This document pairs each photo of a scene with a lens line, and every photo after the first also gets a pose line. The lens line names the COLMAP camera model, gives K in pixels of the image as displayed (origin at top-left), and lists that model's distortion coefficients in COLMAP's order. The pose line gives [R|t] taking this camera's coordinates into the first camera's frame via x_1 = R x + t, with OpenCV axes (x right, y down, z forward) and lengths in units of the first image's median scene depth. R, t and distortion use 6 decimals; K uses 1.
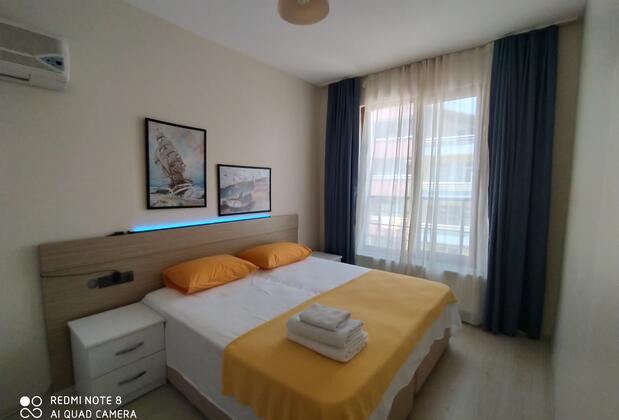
lens RADIAL K [[287.2, 0, 310.4], [0, 287.2, 206.0], [0, 0, 1]] dist [-0.022562, 0.010357]
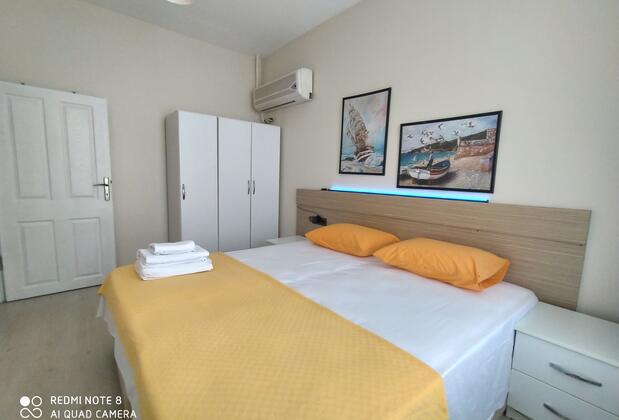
lens RADIAL K [[287.2, 0, 304.8], [0, 287.2, 209.0], [0, 0, 1]] dist [-0.022562, 0.010357]
pose [[-0.211961, 0.113920, -0.970616, 0.650280], [-0.078858, 0.987950, 0.133175, 0.008688], [0.974091, 0.104769, -0.200424, 1.060106]]
